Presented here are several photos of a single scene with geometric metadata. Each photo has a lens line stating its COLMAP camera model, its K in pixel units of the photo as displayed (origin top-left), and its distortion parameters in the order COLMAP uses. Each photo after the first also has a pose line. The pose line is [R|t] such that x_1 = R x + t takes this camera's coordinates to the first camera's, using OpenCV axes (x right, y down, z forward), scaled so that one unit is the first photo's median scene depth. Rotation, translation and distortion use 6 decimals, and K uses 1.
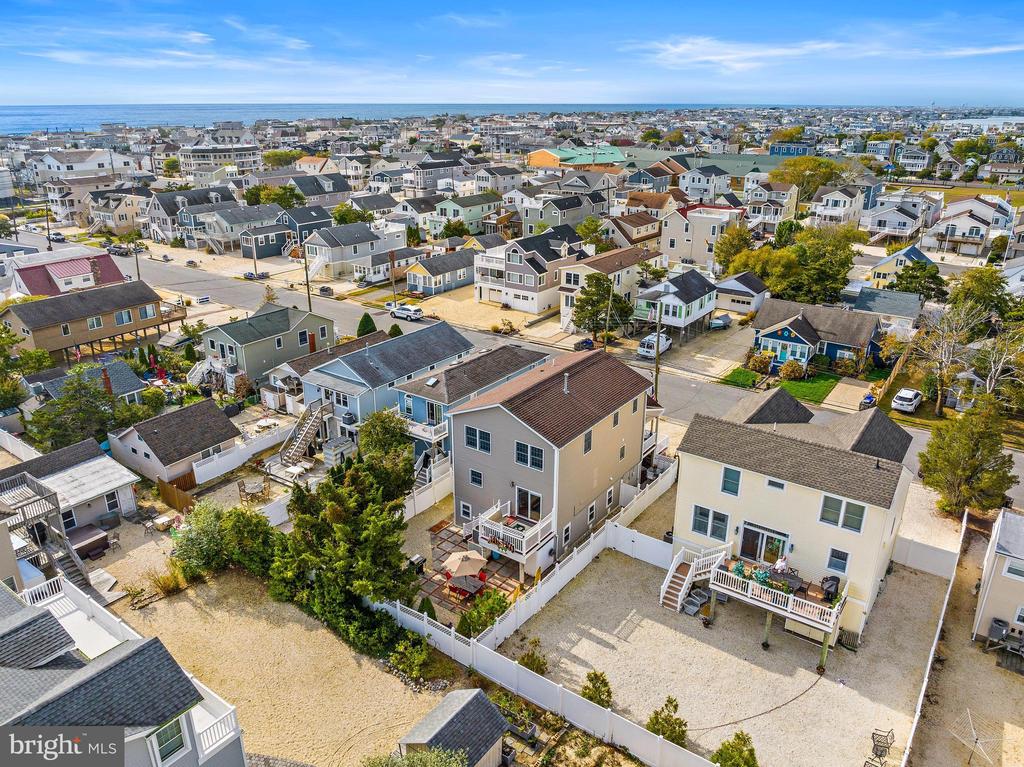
lens RADIAL K [[719.6, 0, 512.0], [0, 719.6, 383.5], [0, 0, 1]] dist [-0.037822, 0.008717]
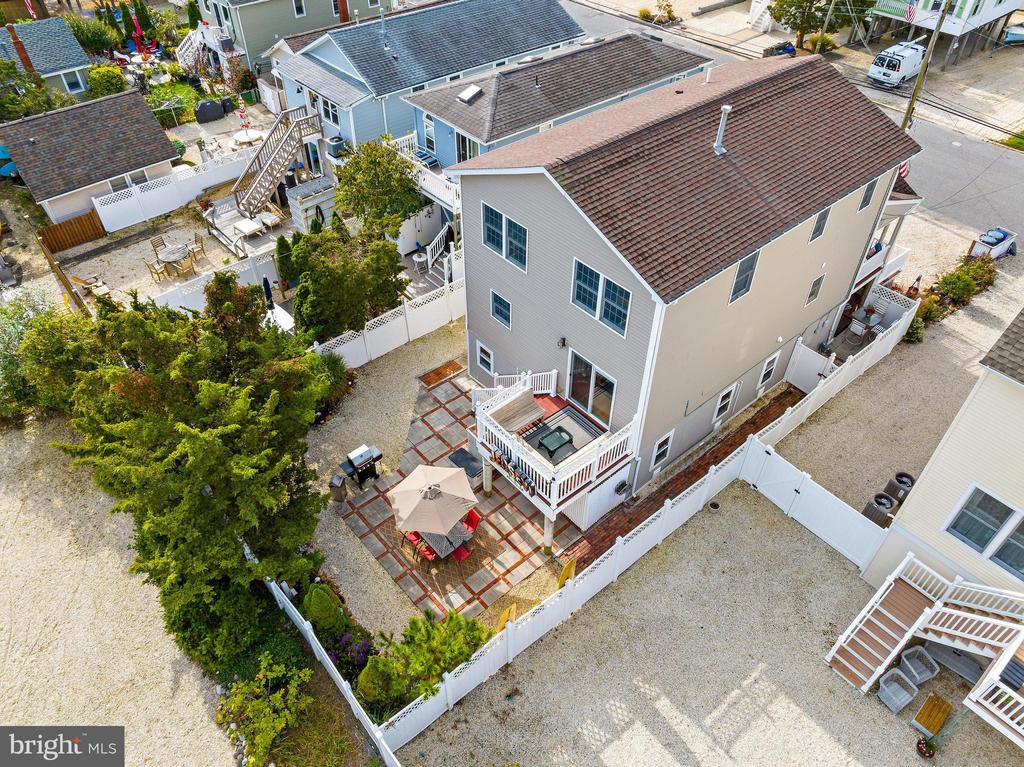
lens RADIAL K [[719.6, 0, 512.0], [0, 719.6, 383.5], [0, 0, 1]] dist [-0.037822, 0.008717]
pose [[0.971137, 0.165713, -0.171559, 0.043545], [-0.088264, 0.917864, 0.386956, -0.012536], [0.221591, -0.360645, 0.905998, 0.447130]]
